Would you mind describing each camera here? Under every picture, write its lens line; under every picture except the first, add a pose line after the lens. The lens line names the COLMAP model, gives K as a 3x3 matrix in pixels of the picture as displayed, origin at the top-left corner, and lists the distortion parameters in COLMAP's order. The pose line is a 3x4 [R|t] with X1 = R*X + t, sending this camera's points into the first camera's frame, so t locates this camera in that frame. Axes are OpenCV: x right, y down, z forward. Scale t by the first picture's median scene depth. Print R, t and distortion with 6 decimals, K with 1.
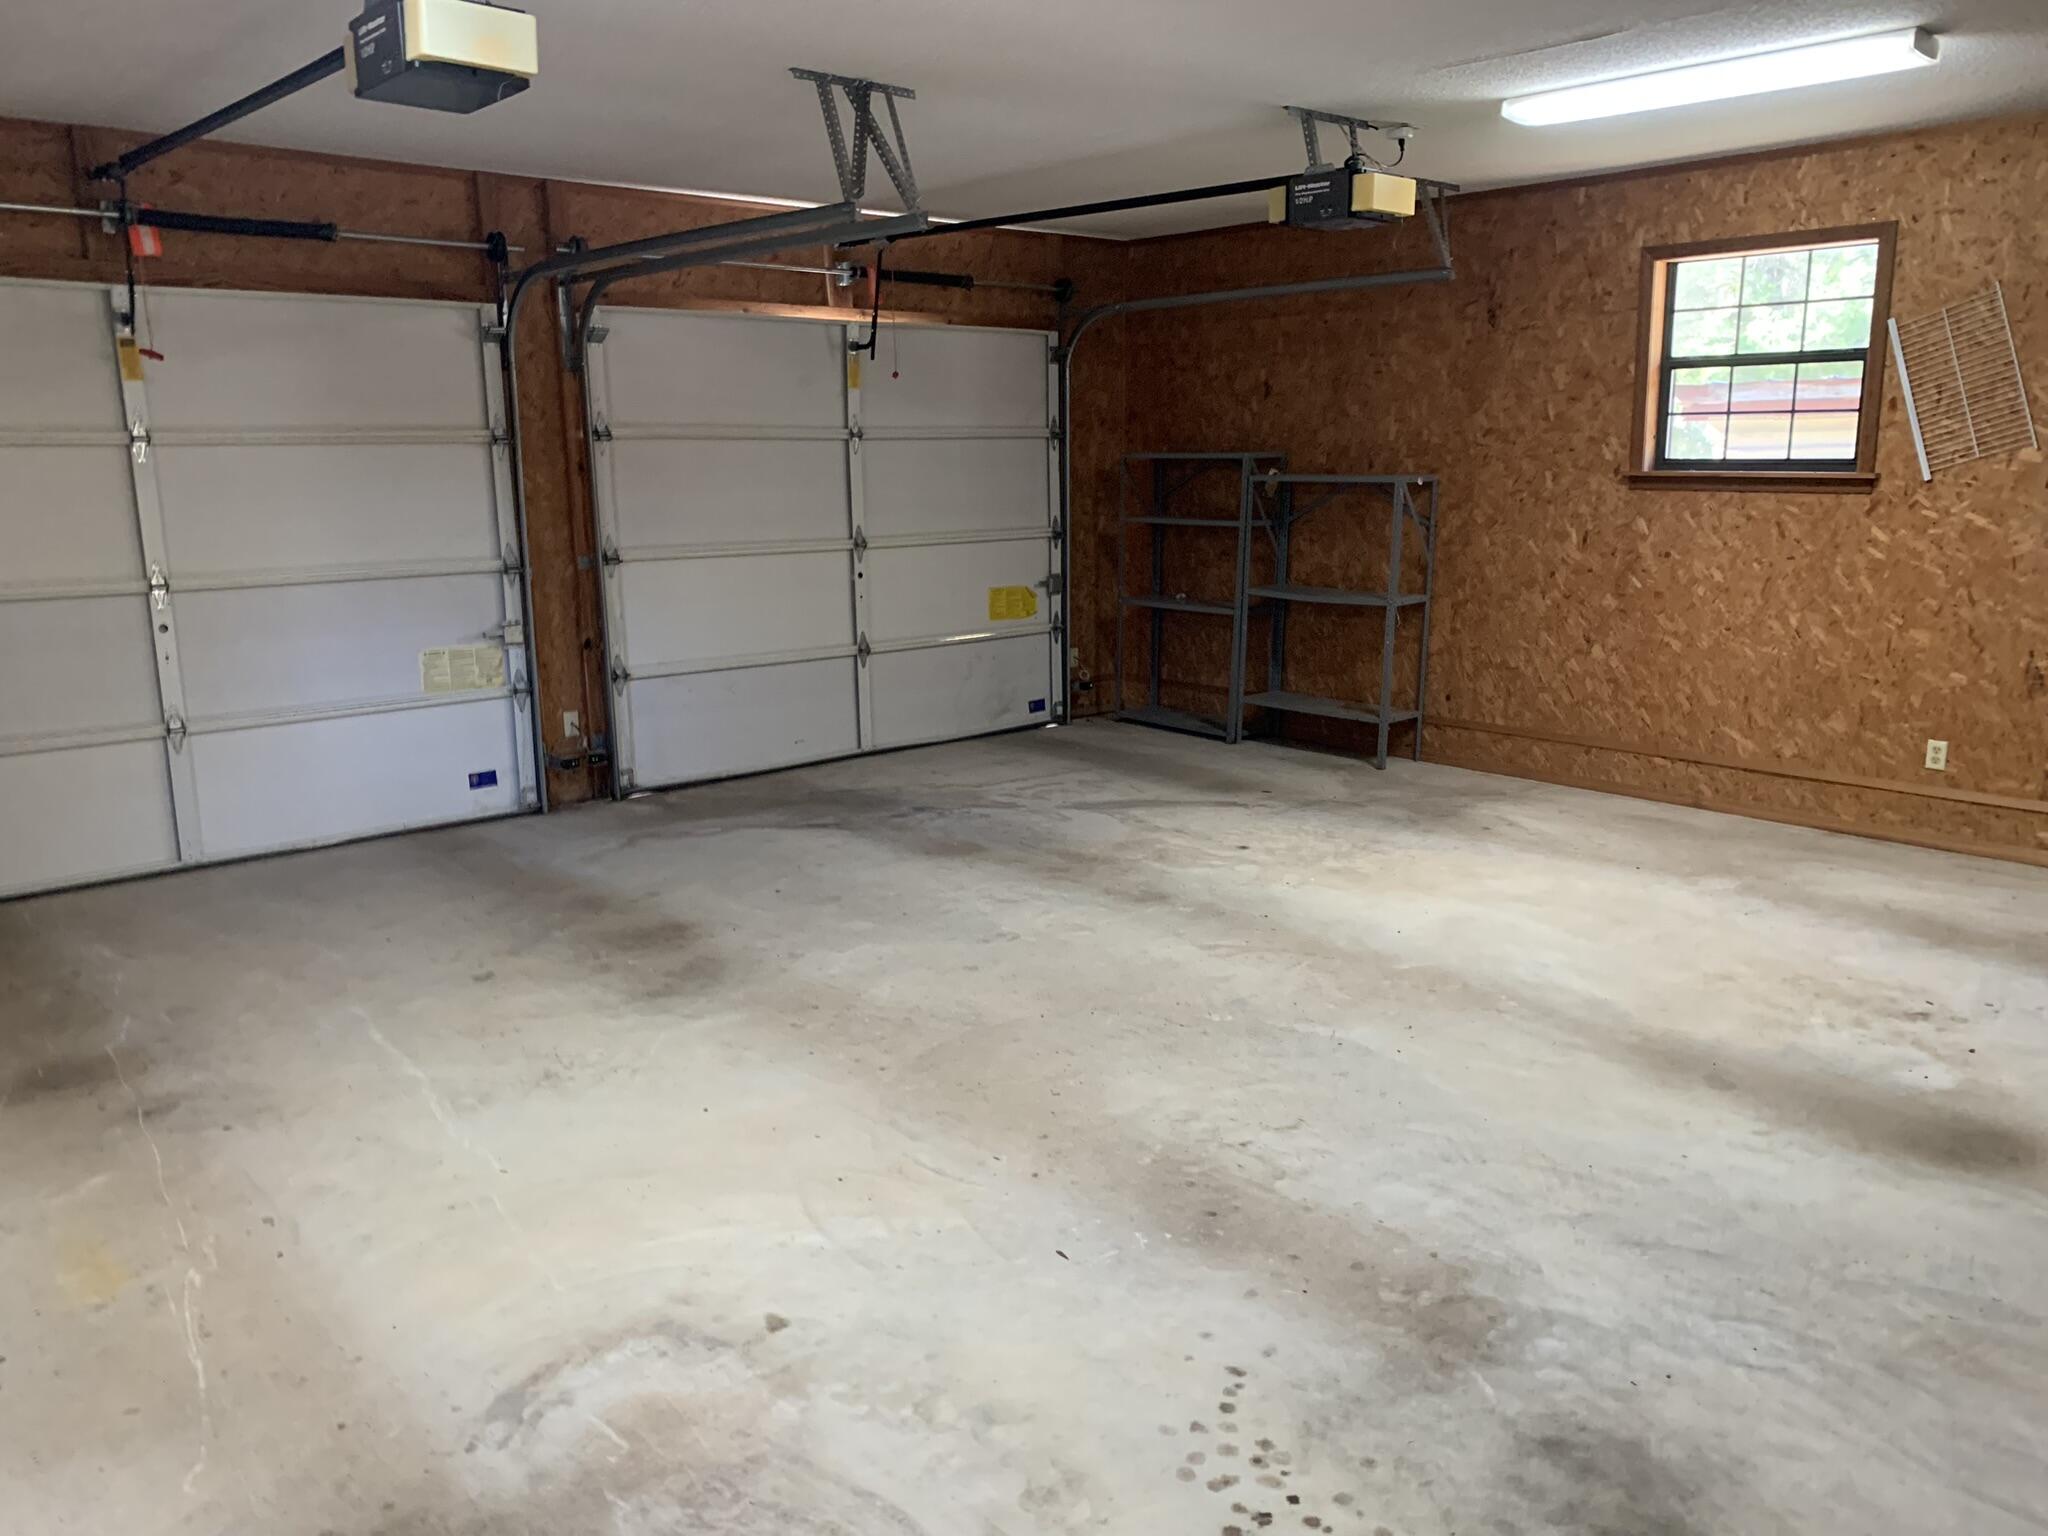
lens RADIAL K [[1551.0, 0, 1024.4], [0, 1551.0, 776.4], [0, 0, 1]] dist [-0.002023, -0.007456]
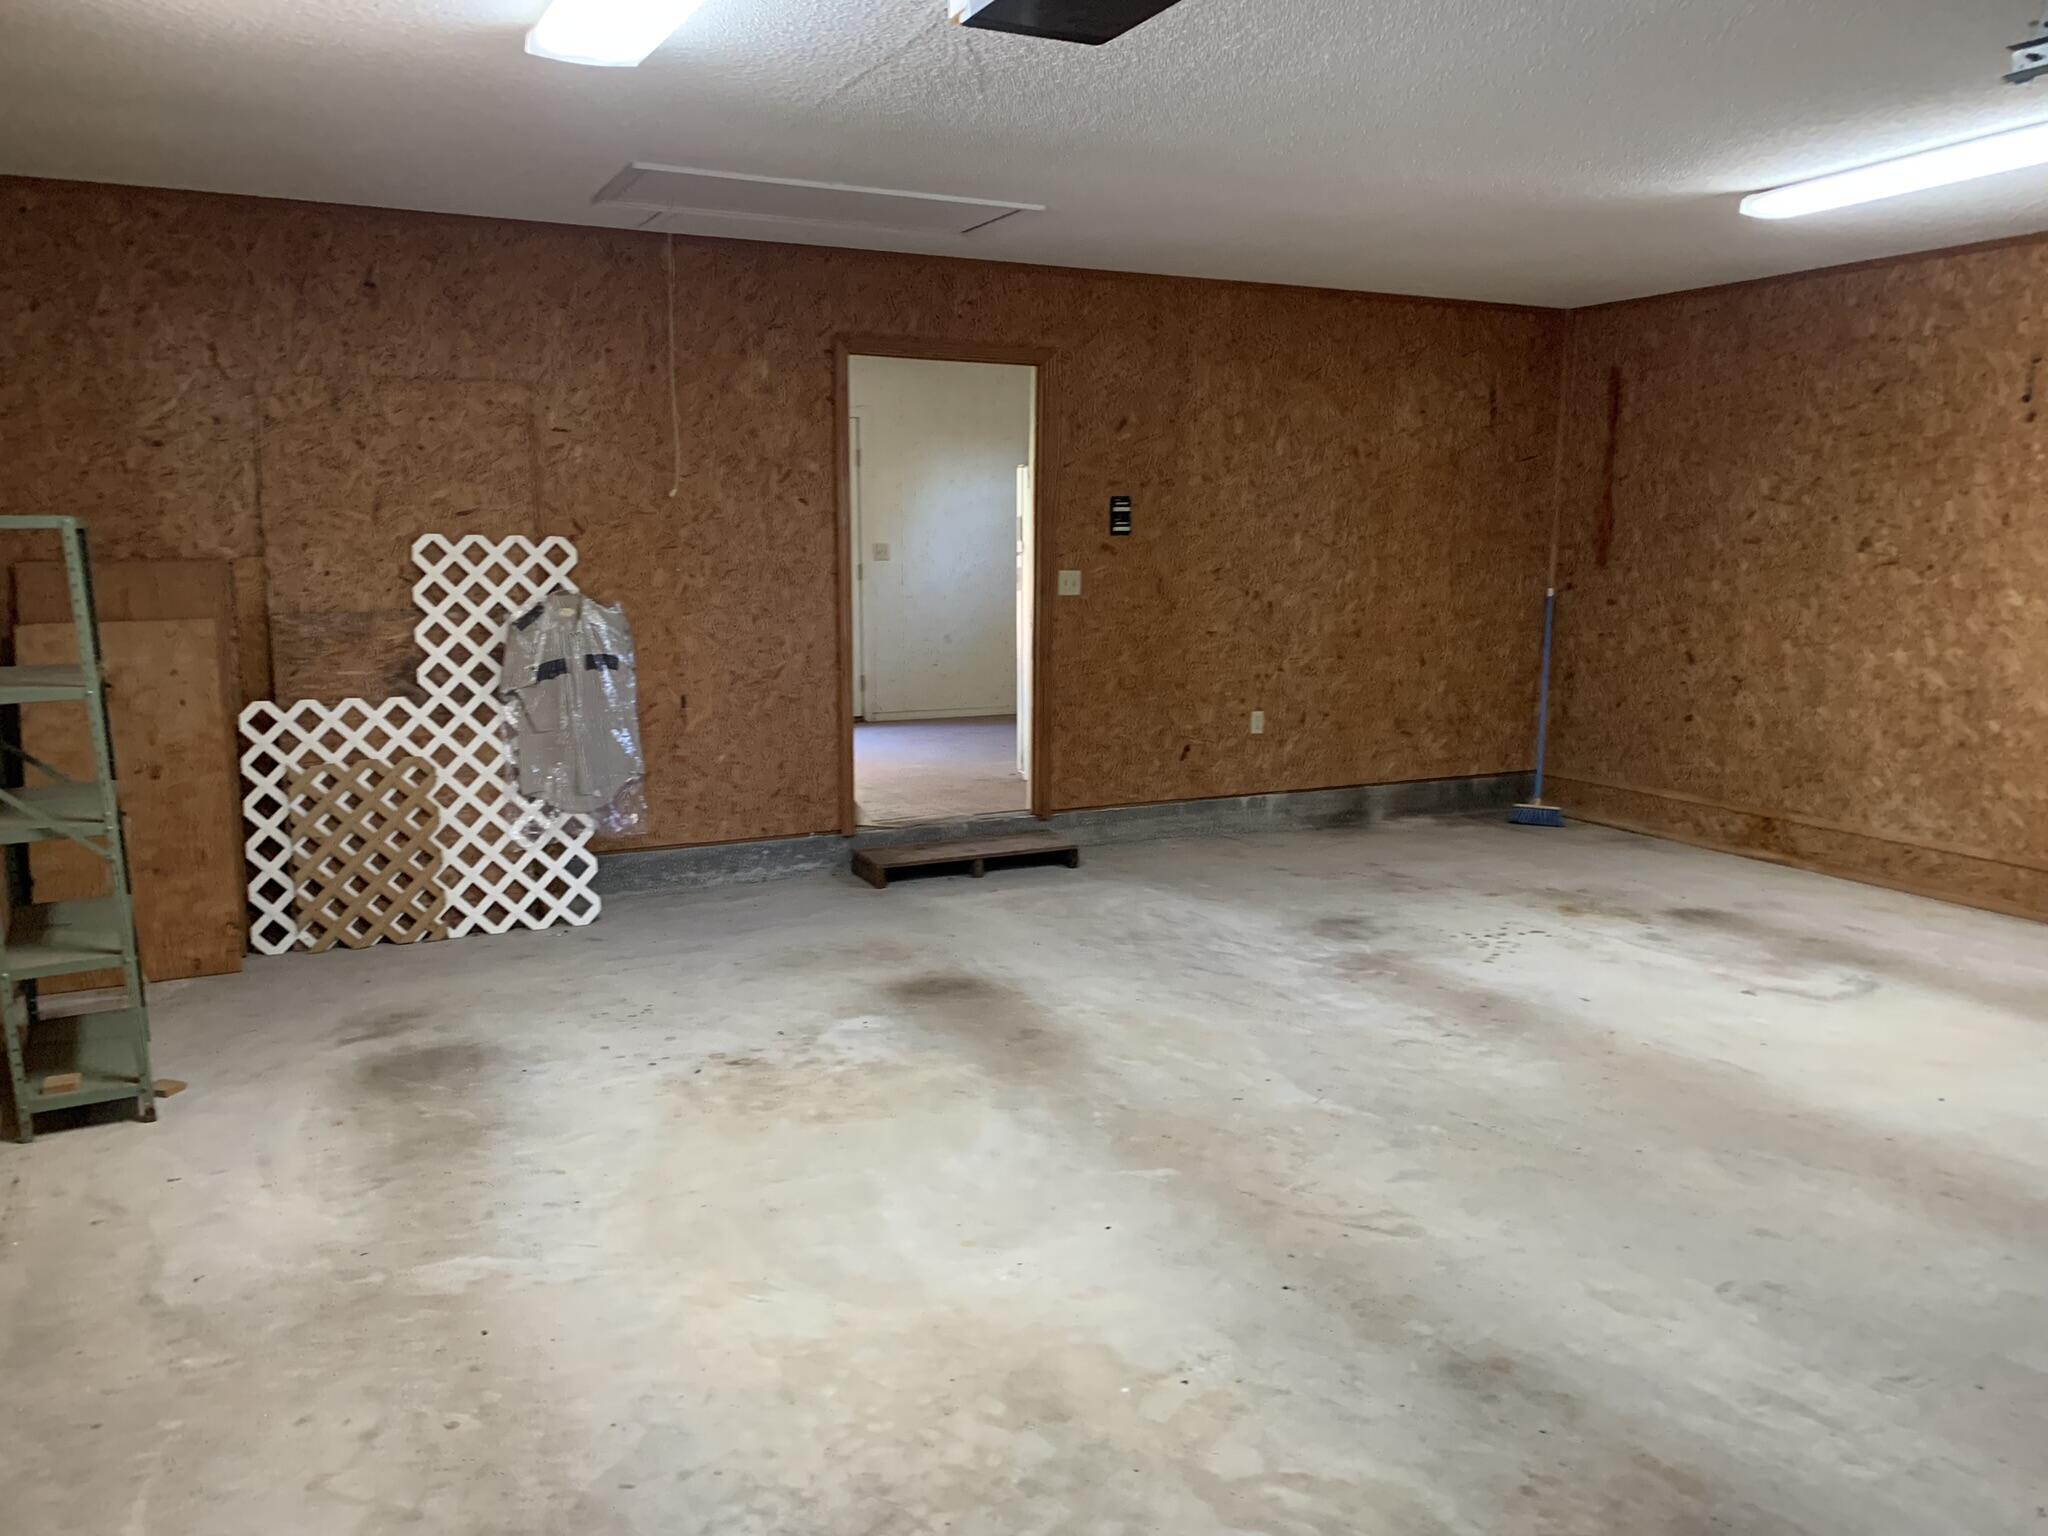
lens RADIAL K [[1551.0, 0, 1024.4], [0, 1551.0, 776.4], [0, 0, 1]] dist [-0.002023, -0.007456]
pose [[-0.964875, -0.023406, 0.261666, 0.122552], [0.072220, 0.934016, 0.349854, -0.375064], [-0.252589, 0.356462, -0.899518, 1.808870]]
